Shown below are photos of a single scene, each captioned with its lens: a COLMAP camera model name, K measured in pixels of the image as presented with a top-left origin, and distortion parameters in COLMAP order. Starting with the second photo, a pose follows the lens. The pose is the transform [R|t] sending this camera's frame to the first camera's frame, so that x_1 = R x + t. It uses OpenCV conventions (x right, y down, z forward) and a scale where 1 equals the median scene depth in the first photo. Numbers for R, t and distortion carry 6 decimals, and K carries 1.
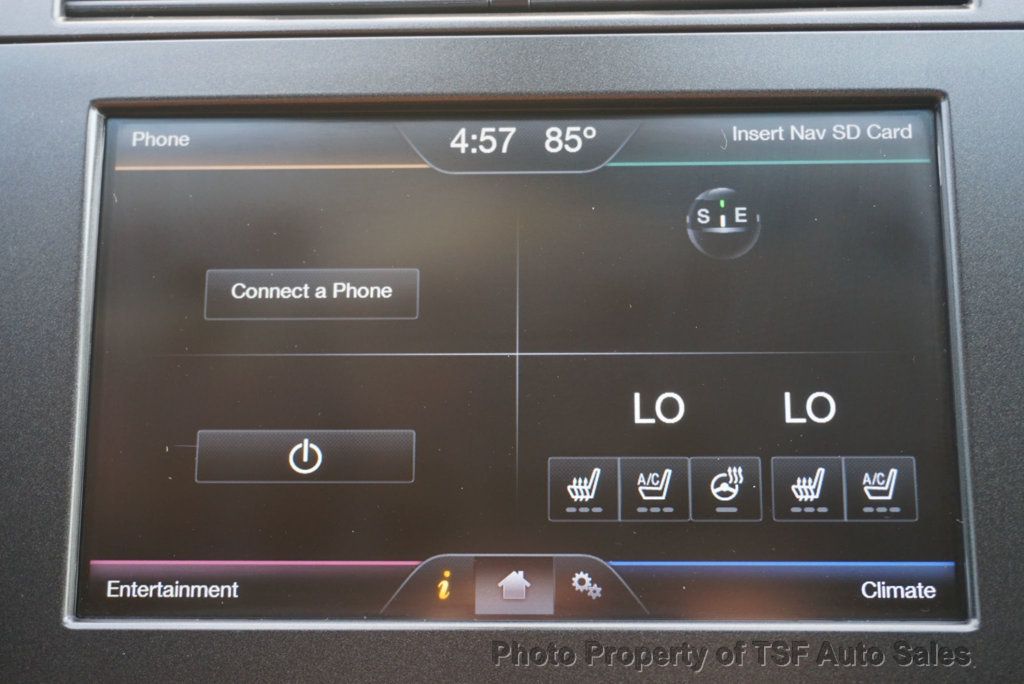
lens RADIAL K [[1540.5, 0, 507.0], [0, 1540.5, 339.8], [0, 0, 1]] dist [0.012224, 0.000000]
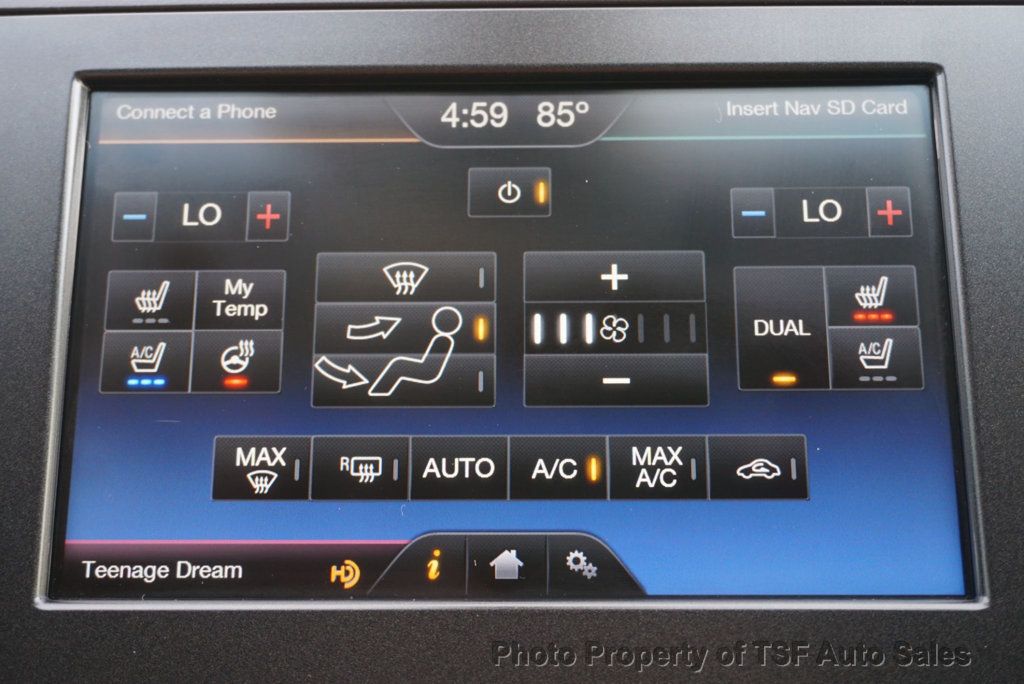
lens RADIAL K [[1362.8, 0, 511.1], [0, 1362.8, 342.9], [0, 0, 1]] dist [0.002001, 0.000000]
pose [[0.999771, 0.002185, 0.021270, -0.010771], [-0.001419, 0.999352, -0.035958, 0.050591], [-0.021335, 0.035919, 0.999127, 0.140277]]
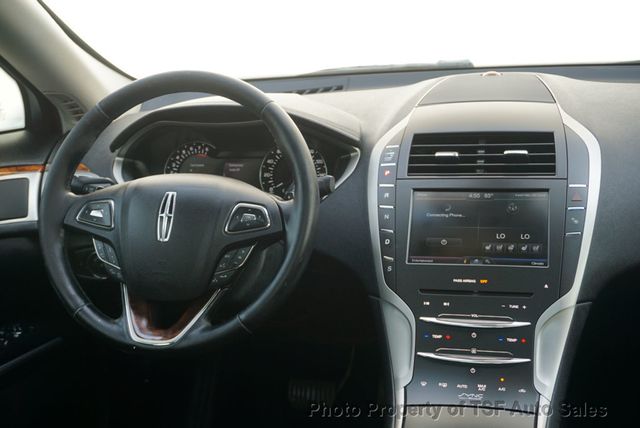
lens RADIAL K [[851.8, 0, 313.7], [0, 851.8, 213.7], [0, 0, 1]] dist [0.002001, 0.000000]
pose [[0.970913, 0.025007, -0.238121, 0.184695], [-0.077590, 0.973724, -0.214107, 0.766058], [0.226510, 0.226355, 0.947342, -2.510716]]
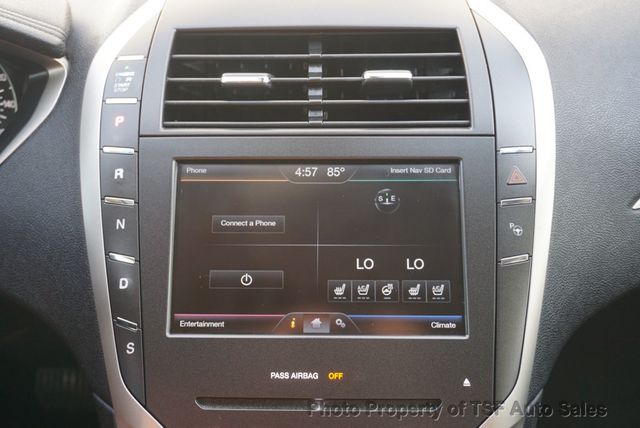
lens RADIAL K [[681.5, 0, 317.9], [0, 681.5, 208.8], [0, 0, 1]] dist [0.009859, 0.000000]
pose [[0.999838, 0.005848, 0.017045, -0.016097], [-0.005984, 0.999951, 0.007940, -0.072880], [-0.016998, -0.008041, 0.999823, -0.322571]]
